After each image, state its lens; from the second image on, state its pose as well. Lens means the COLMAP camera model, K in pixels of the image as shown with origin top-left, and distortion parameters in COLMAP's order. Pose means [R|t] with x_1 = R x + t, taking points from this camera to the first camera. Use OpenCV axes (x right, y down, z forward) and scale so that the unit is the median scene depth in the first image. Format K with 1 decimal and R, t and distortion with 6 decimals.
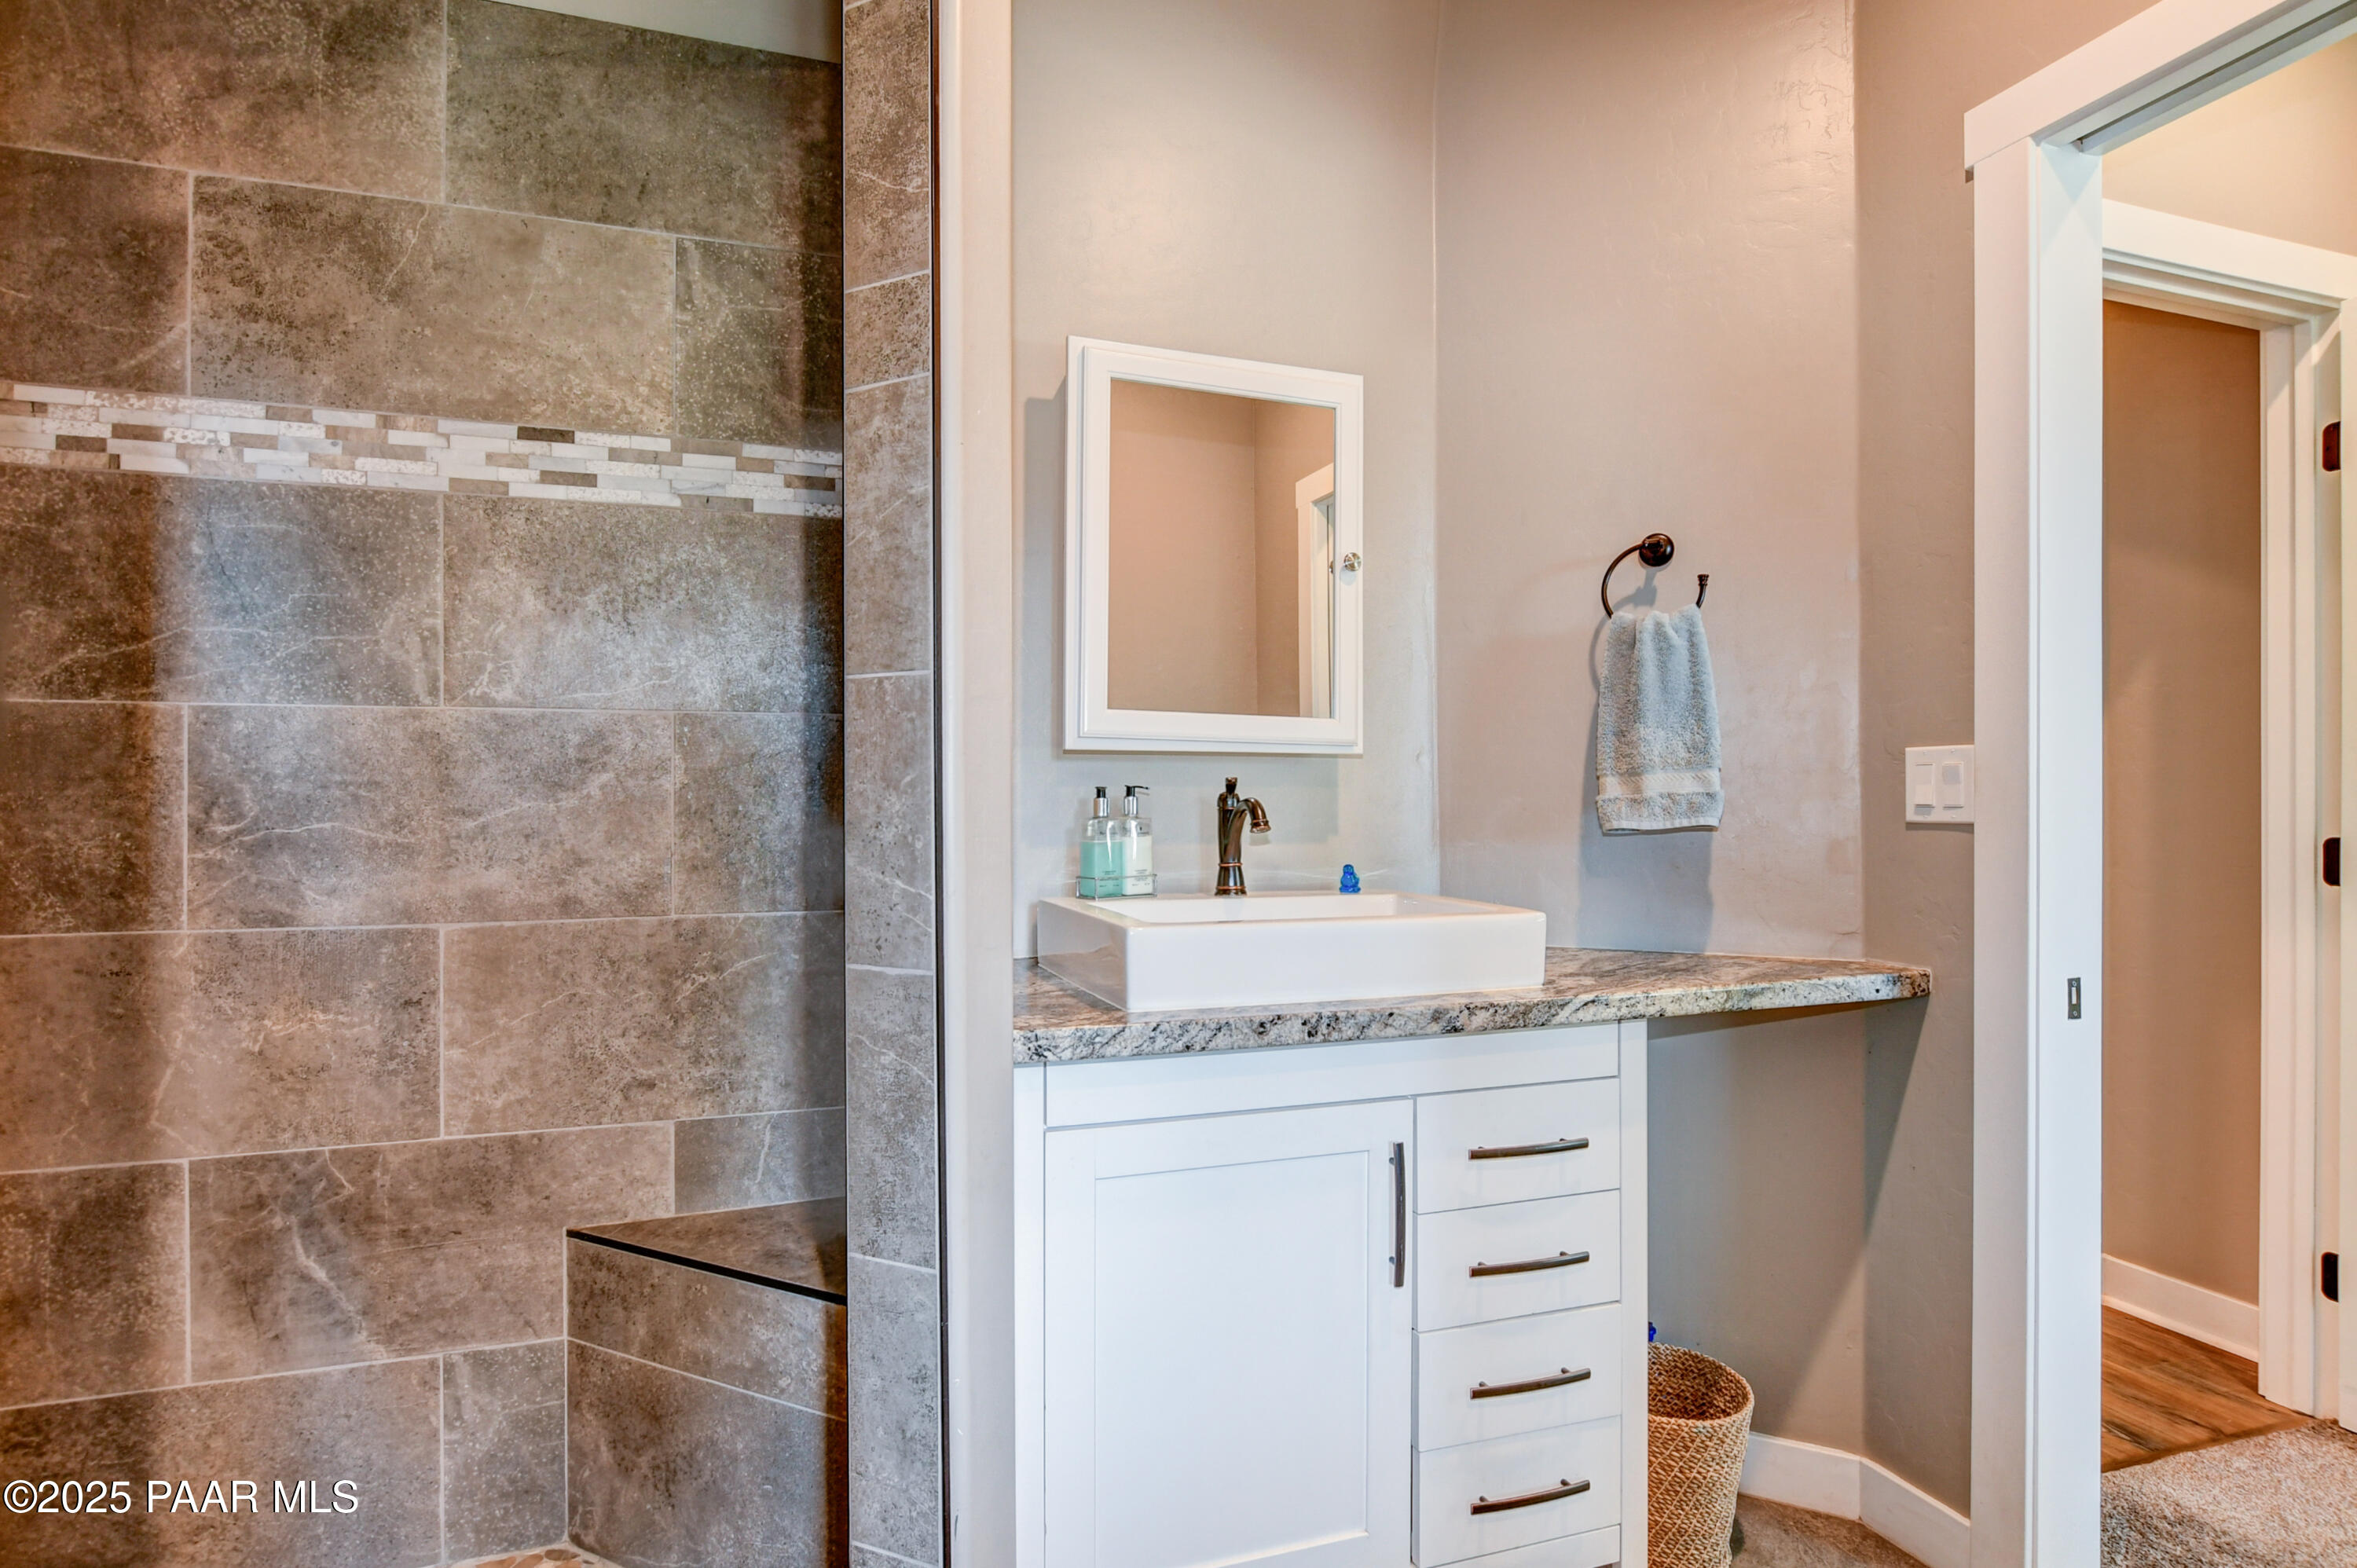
lens RADIAL K [[1096.2, 0, 1180.9], [0, 1096.2, 795.1], [0, 0, 1]] dist [-0.014543, 0.002789]
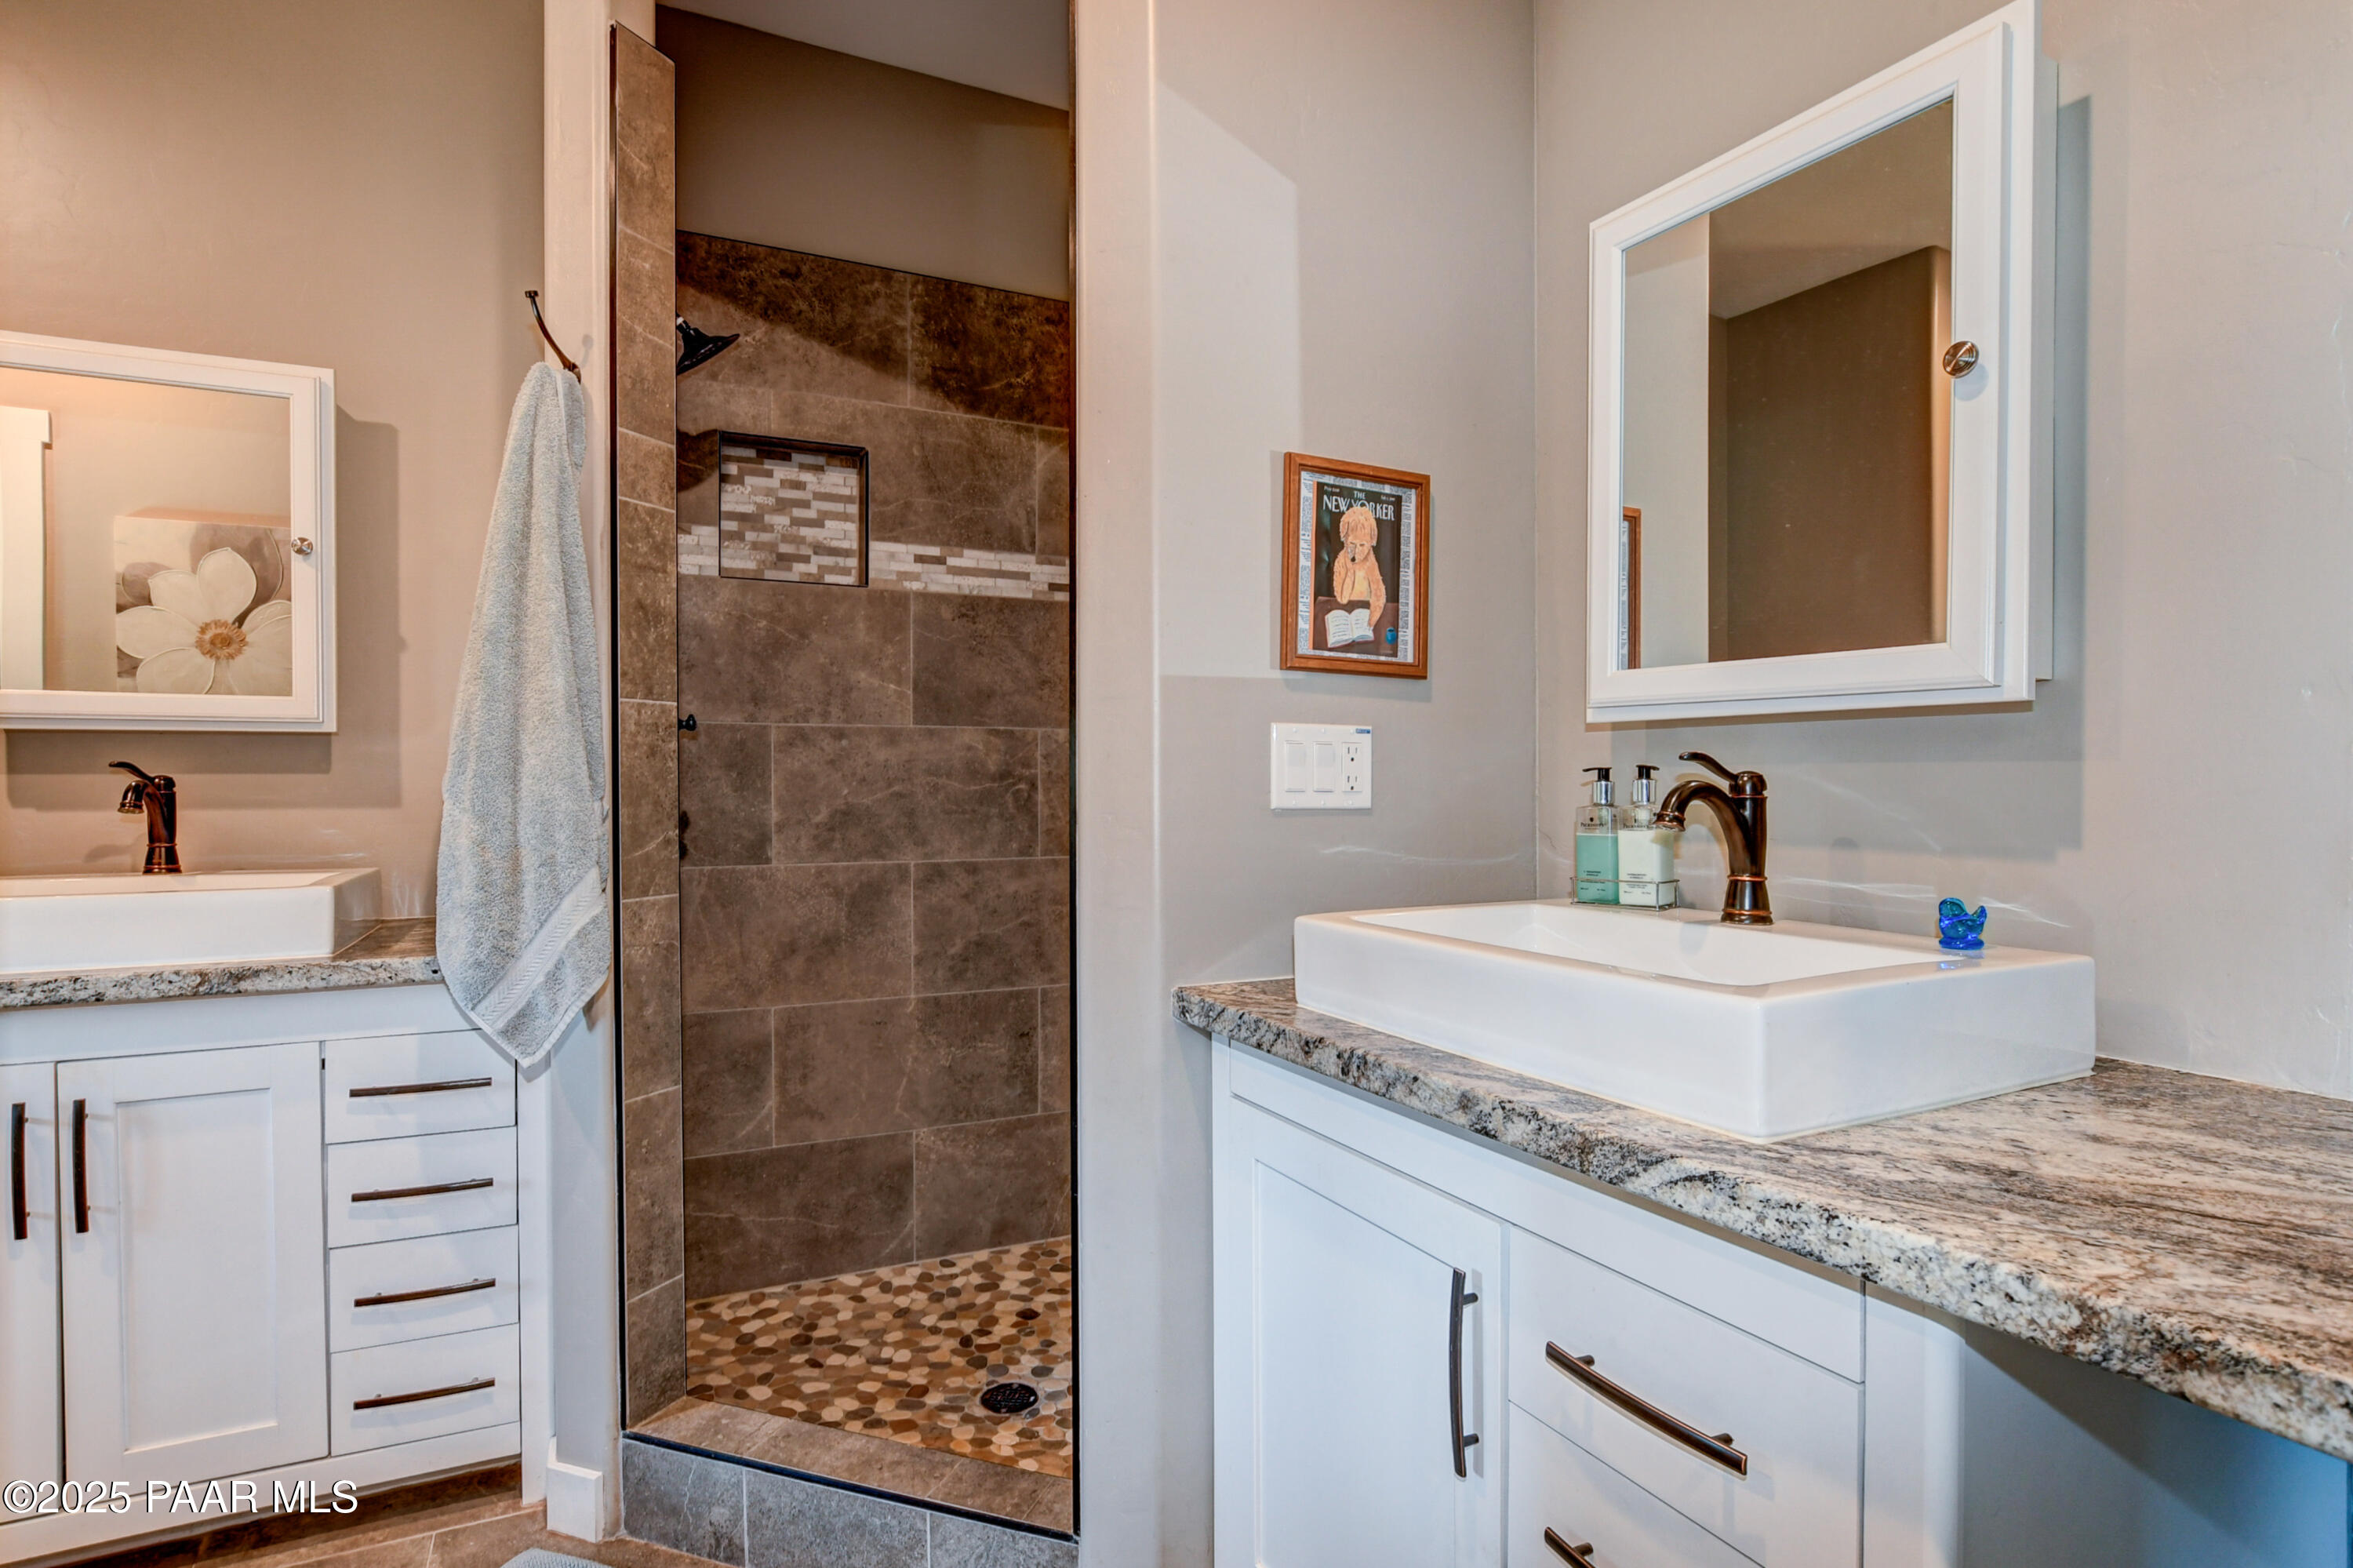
lens RADIAL K [[1094.4, 0, 1179.6], [0, 1094.4, 787.8], [0, 0, 1]] dist [-0.014543, 0.002789]
pose [[0.220327, 0.004518, -0.975416, 0.847570], [0.005412, 0.999968, 0.005855, 0.002422], [0.975411, -0.006569, 0.220295, 0.677208]]
